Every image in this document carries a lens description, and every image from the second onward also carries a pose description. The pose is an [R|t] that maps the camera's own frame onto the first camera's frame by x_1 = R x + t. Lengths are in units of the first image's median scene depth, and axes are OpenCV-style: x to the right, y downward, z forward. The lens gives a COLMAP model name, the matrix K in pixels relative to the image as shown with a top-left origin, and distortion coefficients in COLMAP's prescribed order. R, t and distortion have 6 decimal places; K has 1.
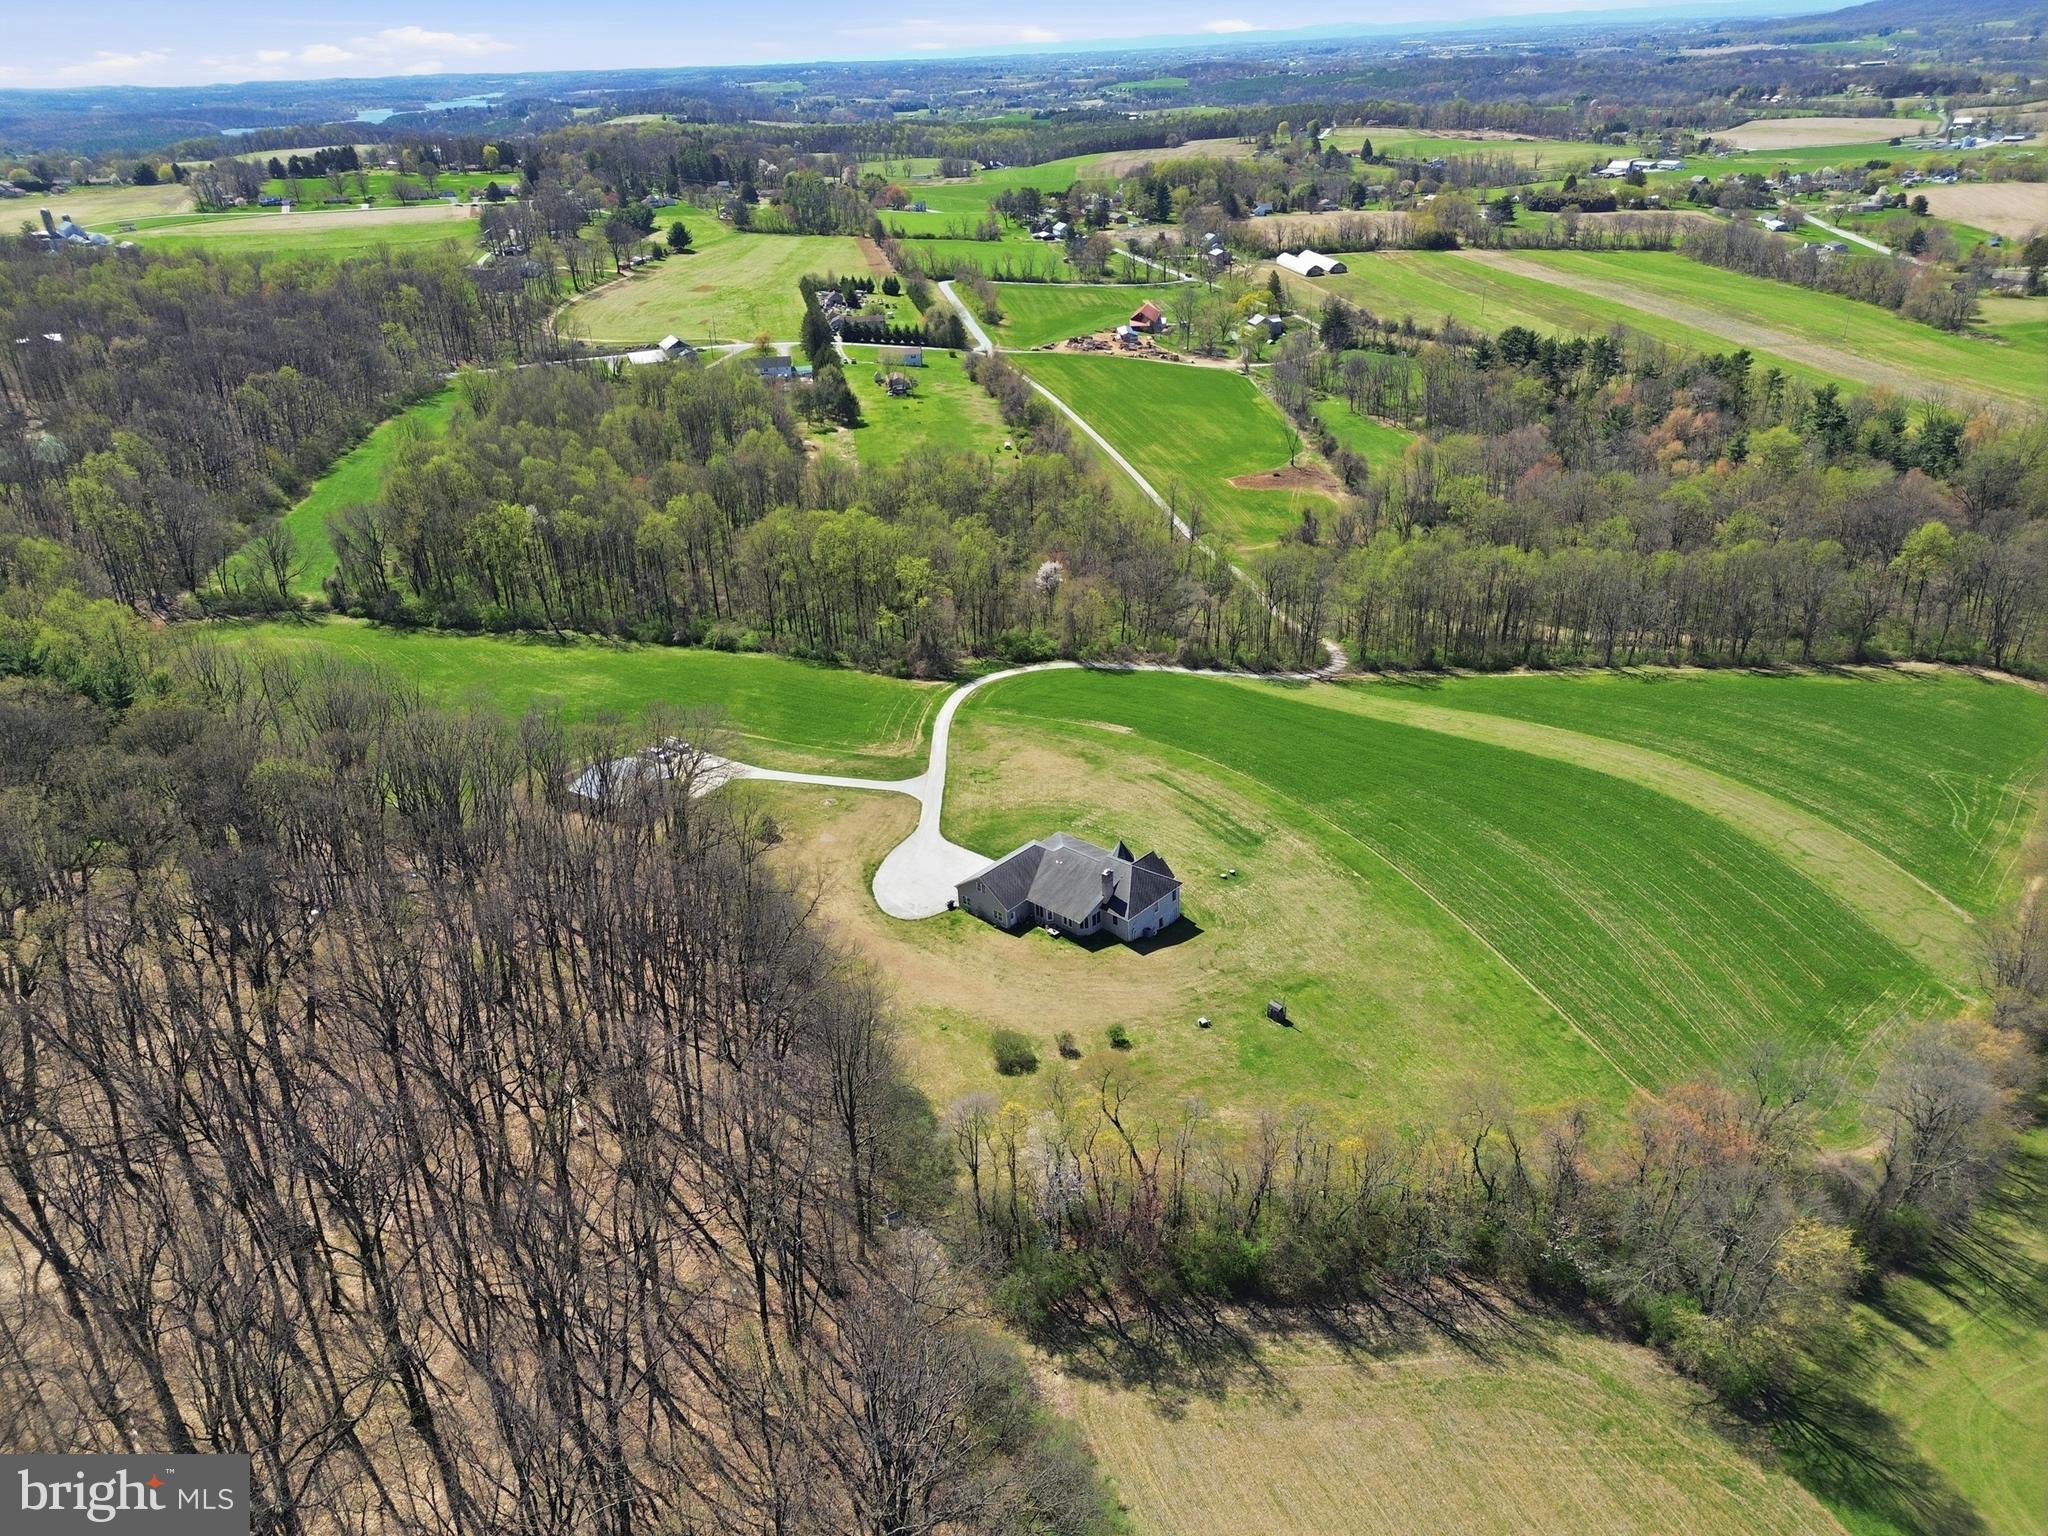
lens RADIAL K [[1411.6, 0, 1034.0], [0, 1411.6, 764.2], [0, 0, 1]] dist [0.072481, -0.054320]
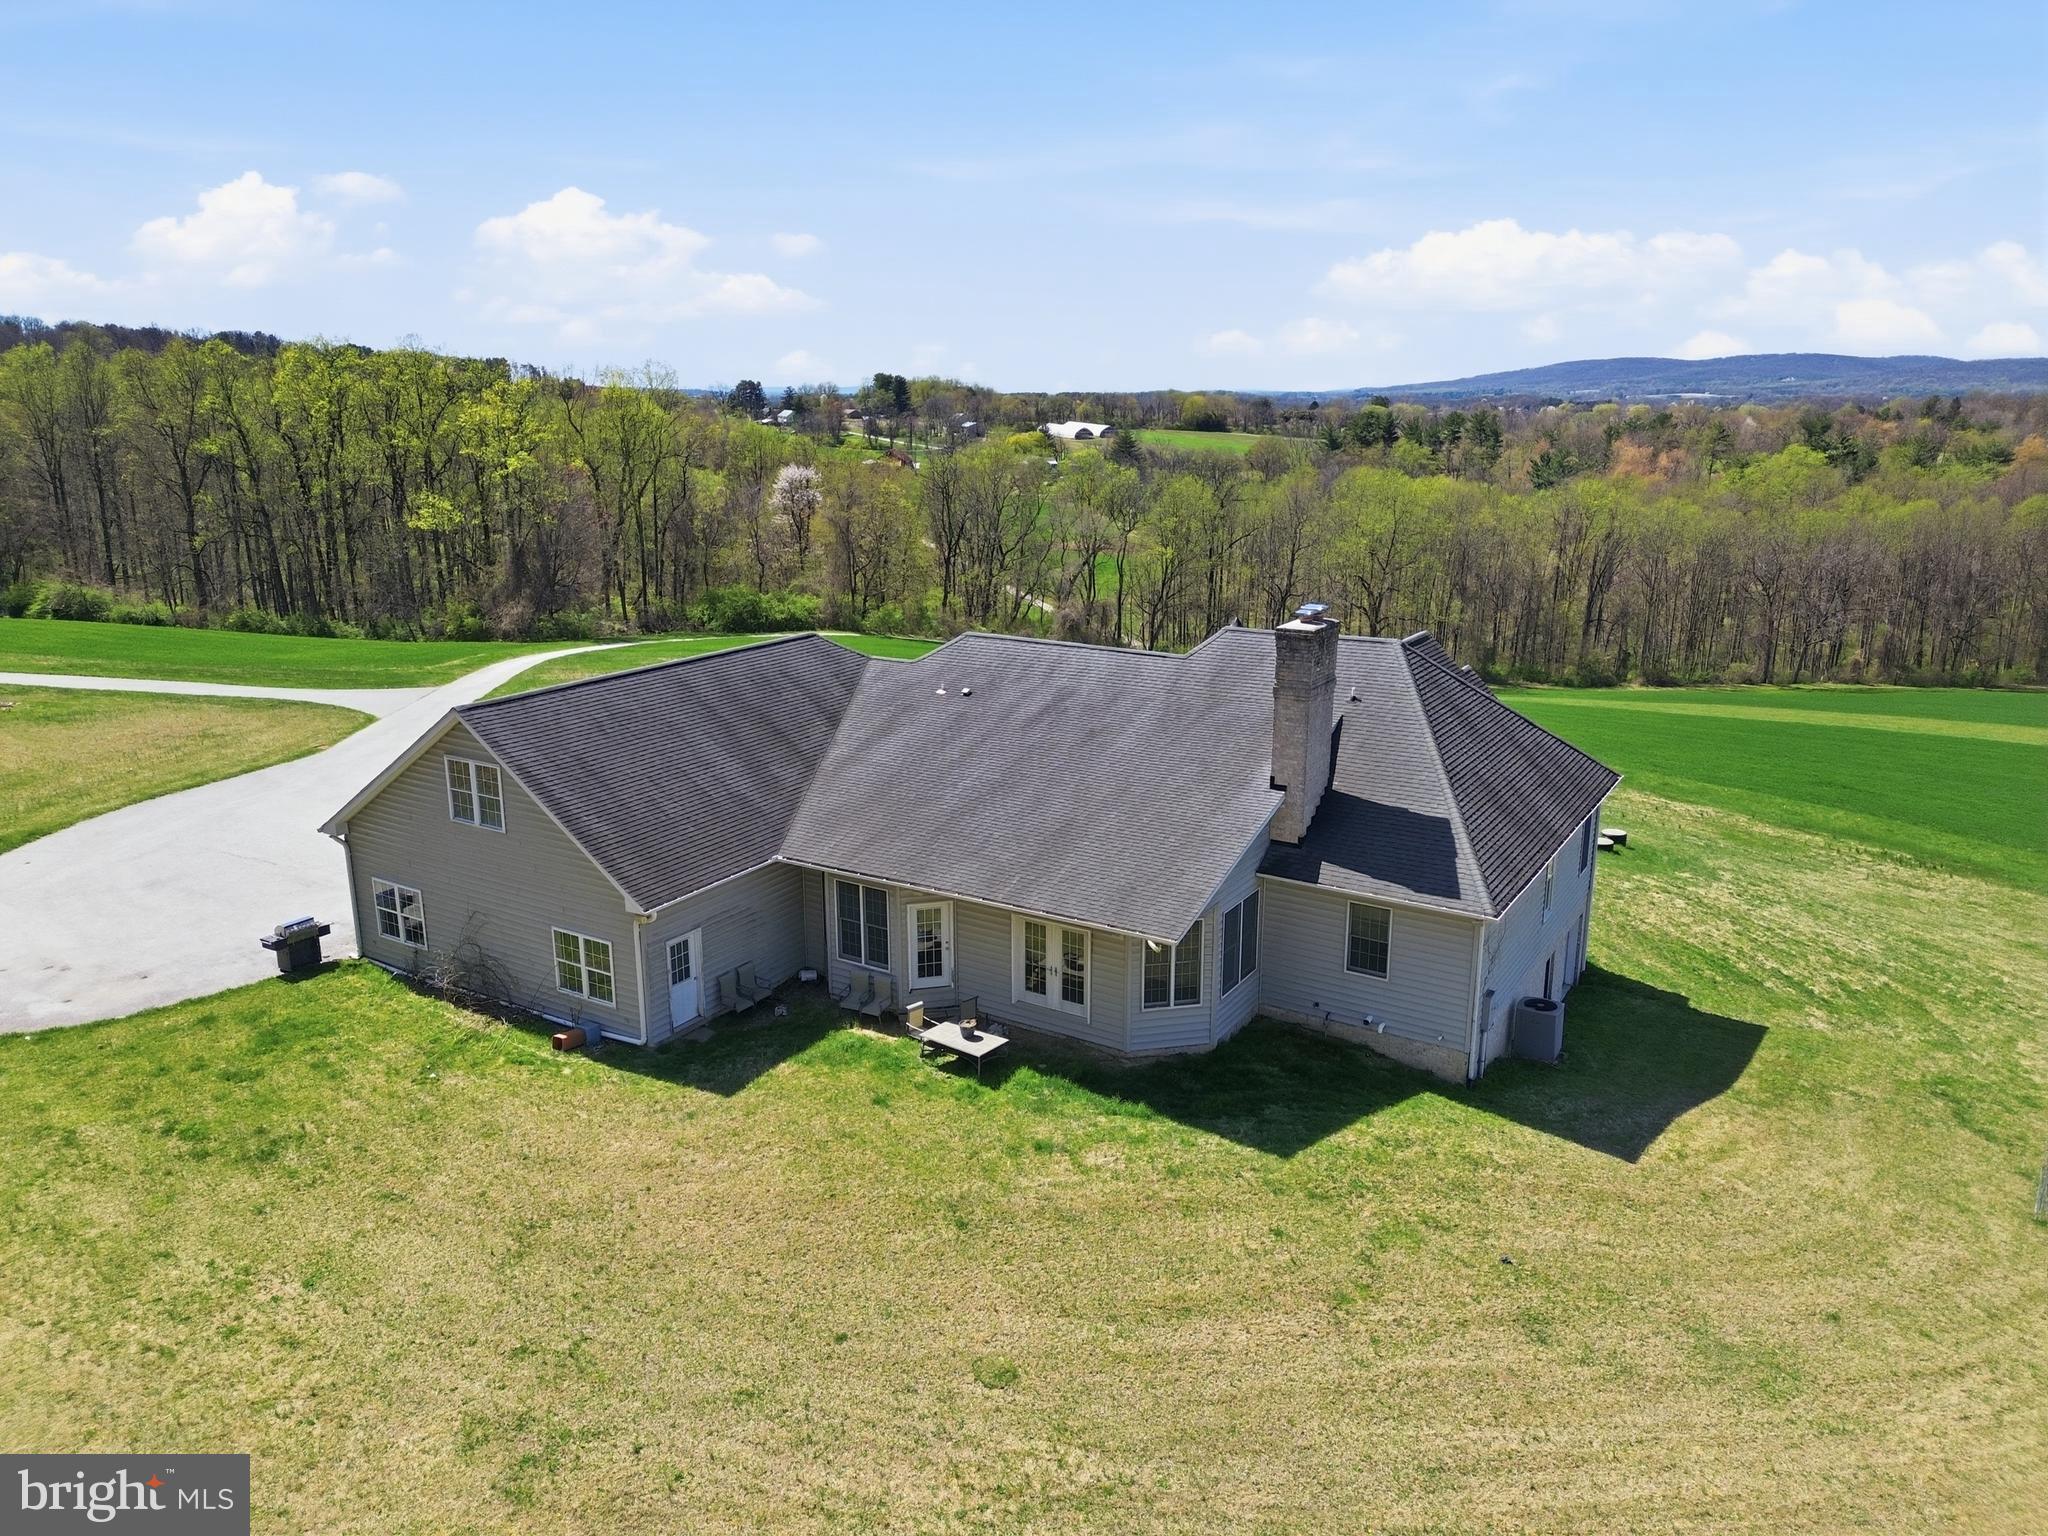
lens RADIAL K [[1411.6, 0, 1034.0], [0, 1411.6, 764.2], [0, 0, 1]] dist [0.072481, -0.054320]
pose [[0.981007, 0.000602, 0.193970, -0.007669], [0.039881, 0.978004, -0.204737, 0.119196], [-0.189827, 0.208585, 0.959405, 0.840005]]
